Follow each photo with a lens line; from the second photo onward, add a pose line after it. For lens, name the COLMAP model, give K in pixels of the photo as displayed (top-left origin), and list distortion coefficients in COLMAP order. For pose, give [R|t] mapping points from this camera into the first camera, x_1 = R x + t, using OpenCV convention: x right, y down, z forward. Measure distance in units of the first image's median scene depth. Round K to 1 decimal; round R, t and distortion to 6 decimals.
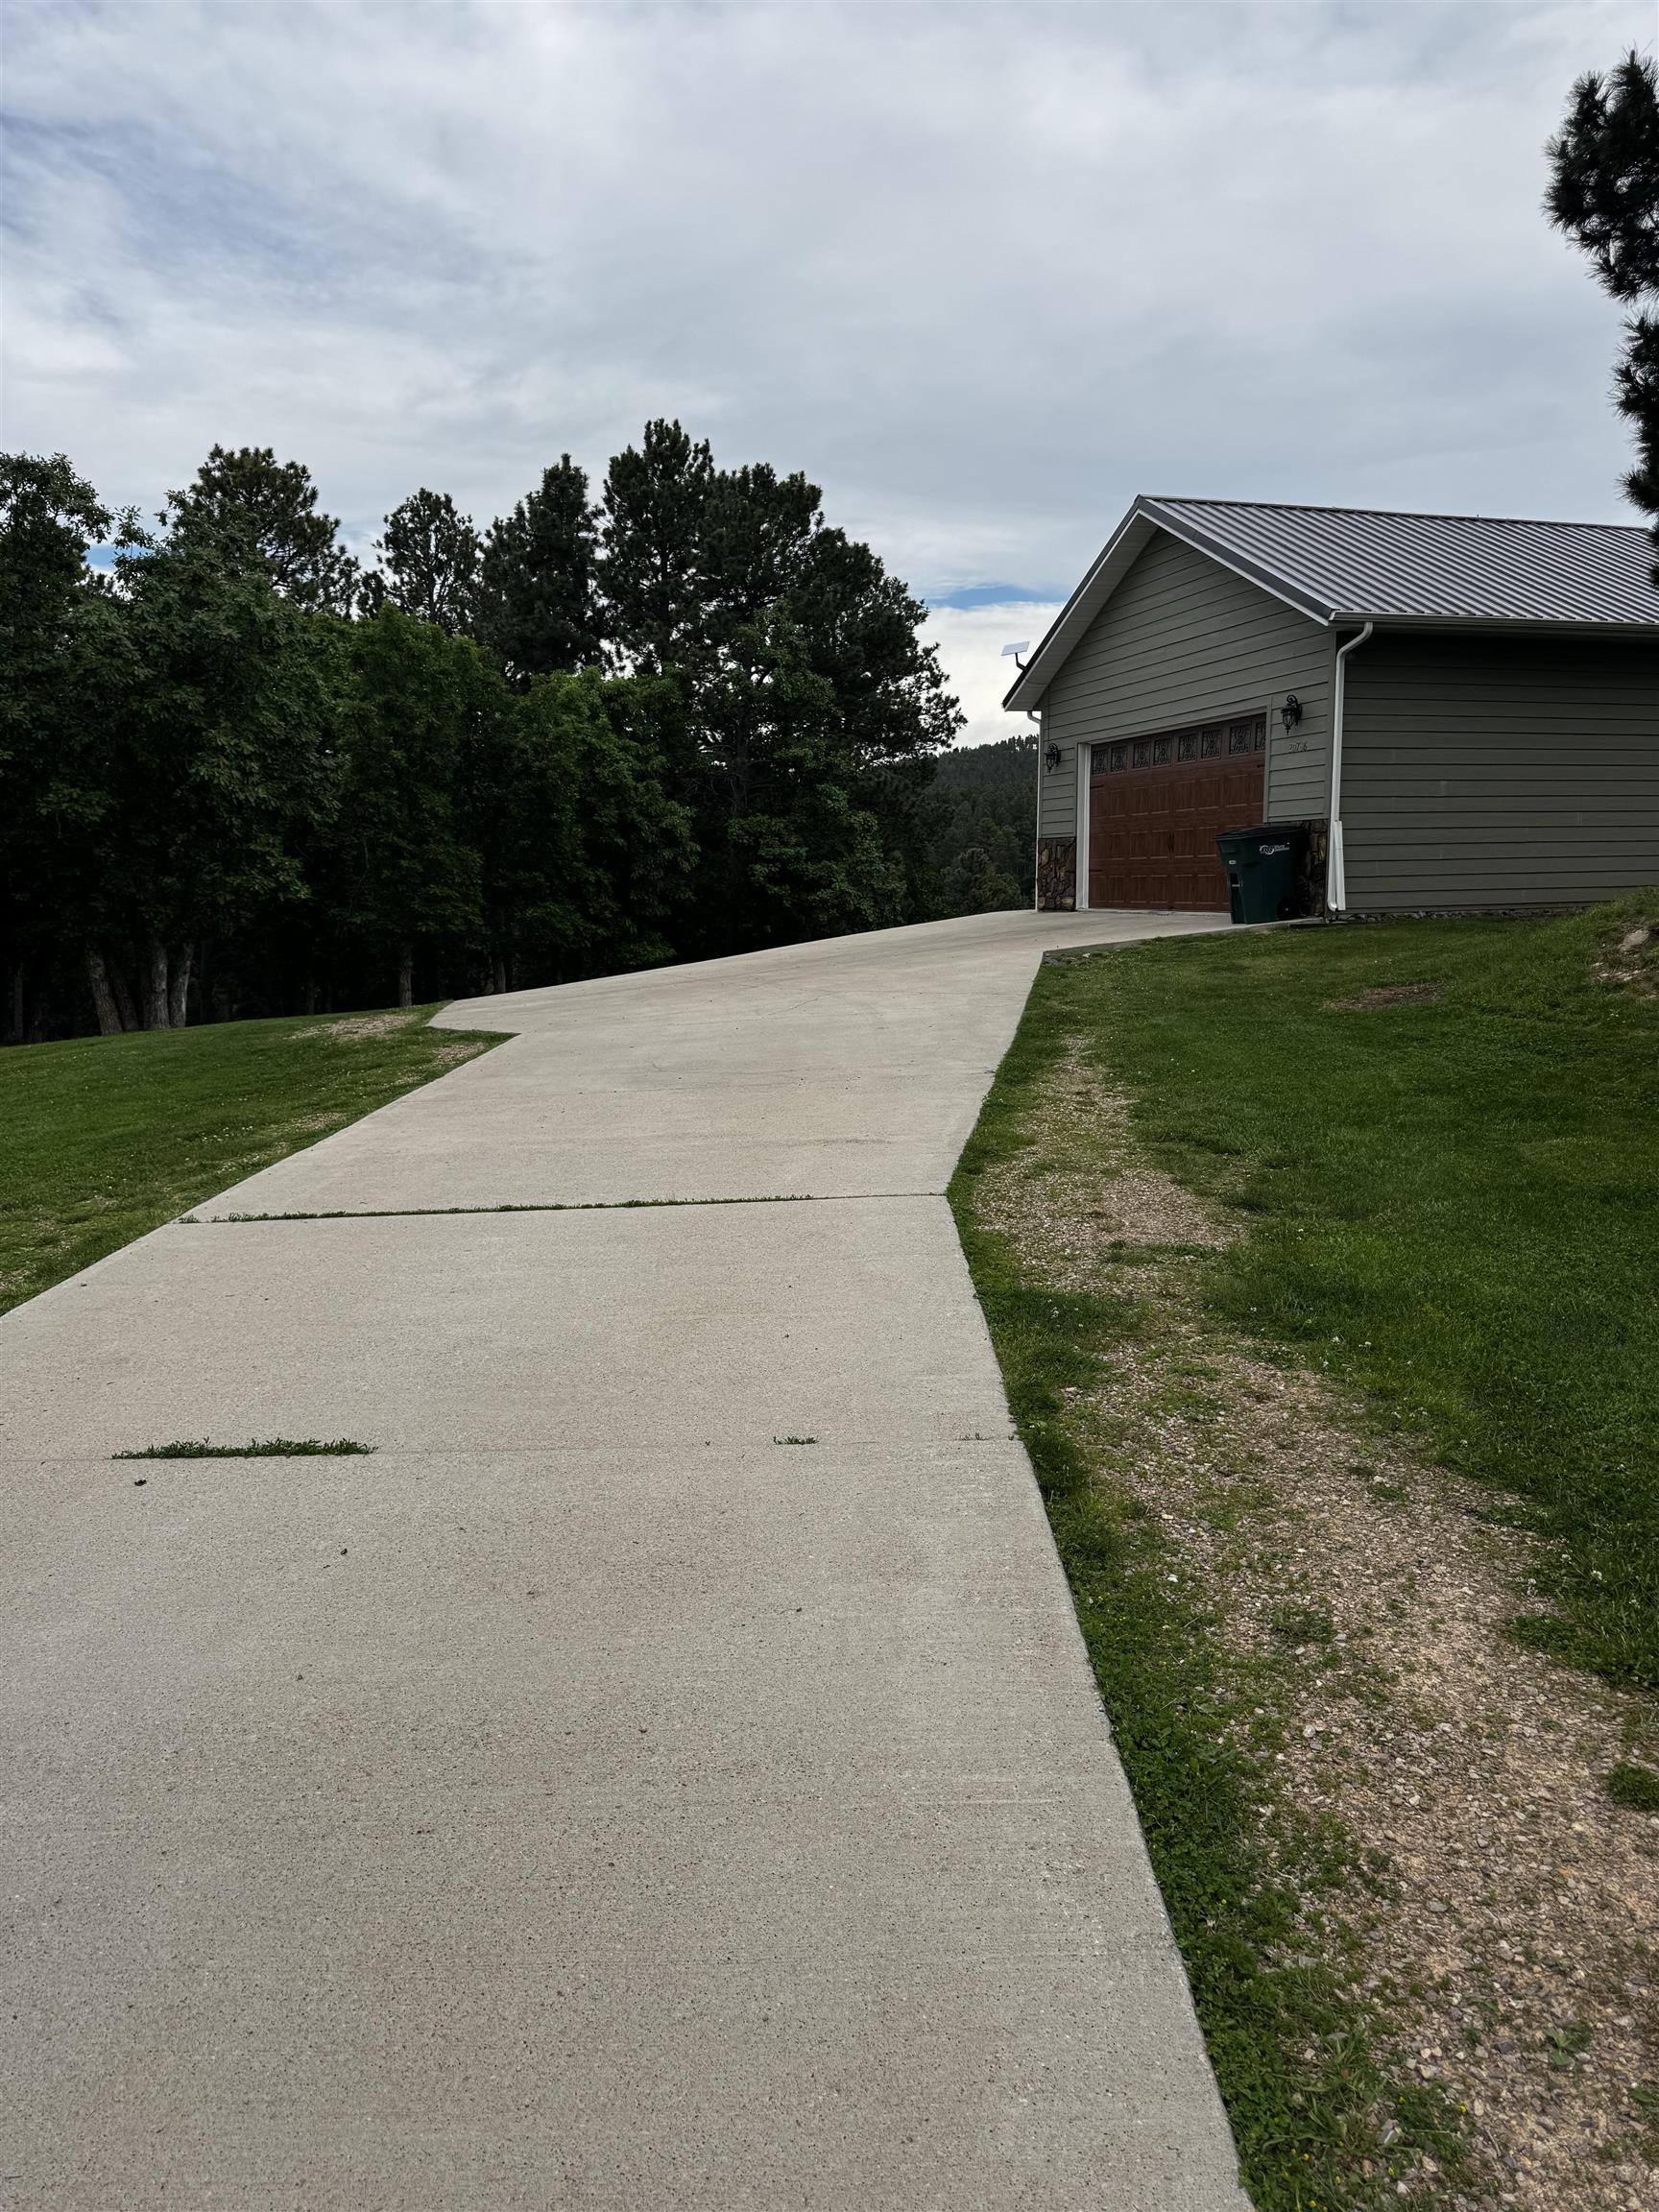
lens RADIAL K [[1554.0, 0, 860.6], [0, 1554.0, 1095.1], [0, 0, 1]] dist [0.082446, -0.060261]
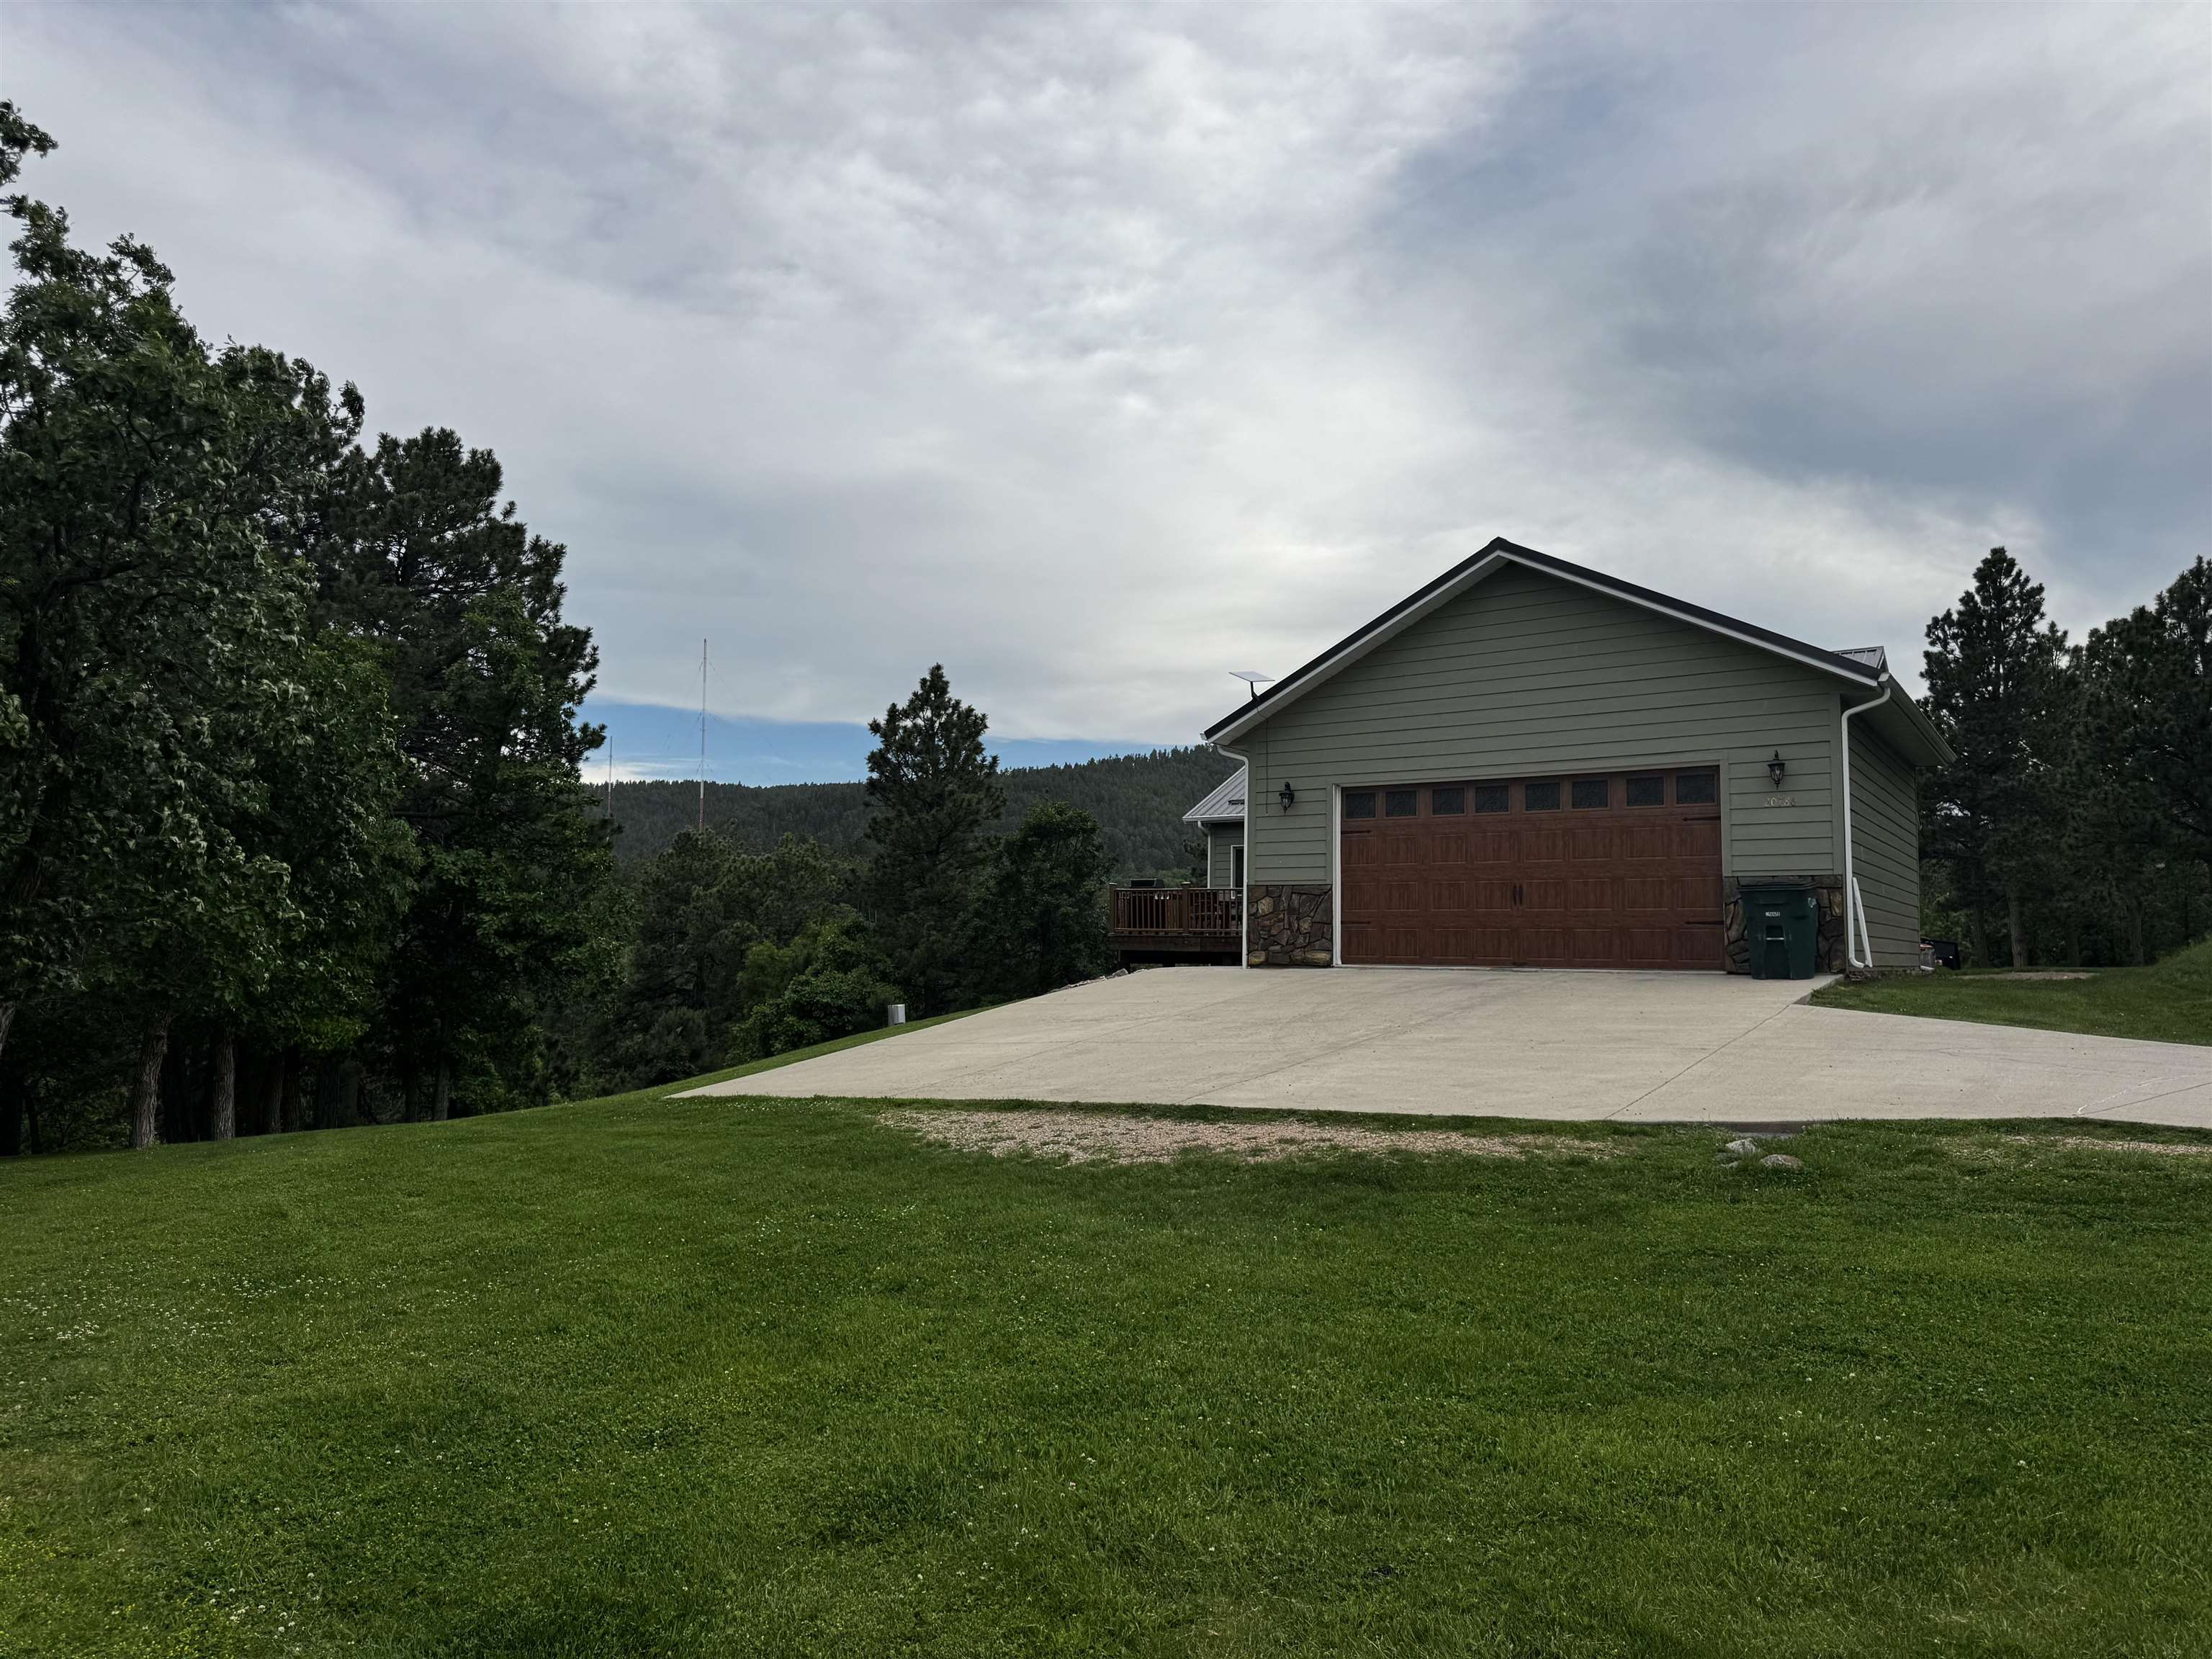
lens RADIAL K [[1547.1, 0, 1117.3], [0, 1547.1, 833.6], [0, 0, 1]] dist [0.081598, -0.125671]
pose [[0.785326, 0.088943, 0.612661, -0.588780], [0.054385, 0.975888, -0.211386, -0.015203], [-0.616690, 0.199327, 0.761553, 0.458030]]
